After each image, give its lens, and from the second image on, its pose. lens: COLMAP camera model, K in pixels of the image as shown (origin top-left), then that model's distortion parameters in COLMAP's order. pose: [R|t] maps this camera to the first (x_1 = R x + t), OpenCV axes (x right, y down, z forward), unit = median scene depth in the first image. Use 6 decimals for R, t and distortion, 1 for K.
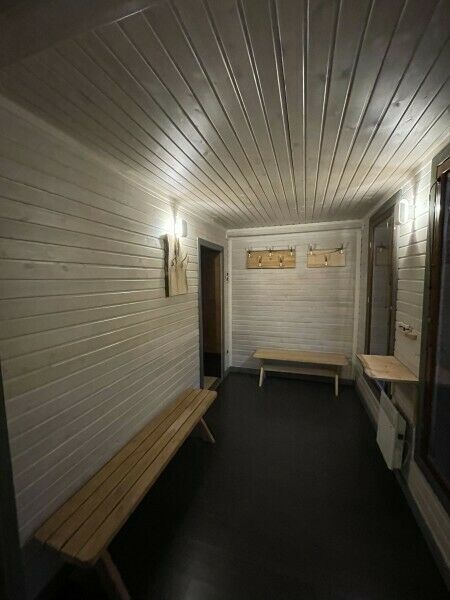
lens RADIAL K [[241.6, 0, 225.4], [0, 241.6, 299.0], [0, 0, 1]] dist [-0.001689, -0.000157]
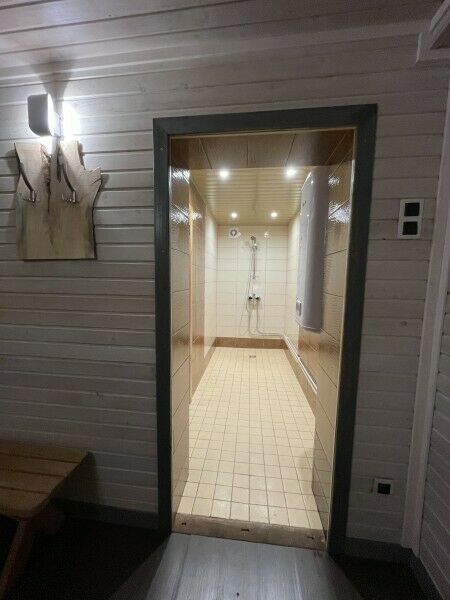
lens RADIAL K [[241.6, 0, 223.1], [0, 241.6, 301.2], [0, 0, 1]] dist [-0.001689, -0.000157]
pose [[0.199019, 0.115348, -0.973184, 0.354720], [-0.102088, 0.990086, 0.096474, -0.014708], [0.974664, 0.080150, 0.208822, 1.160823]]
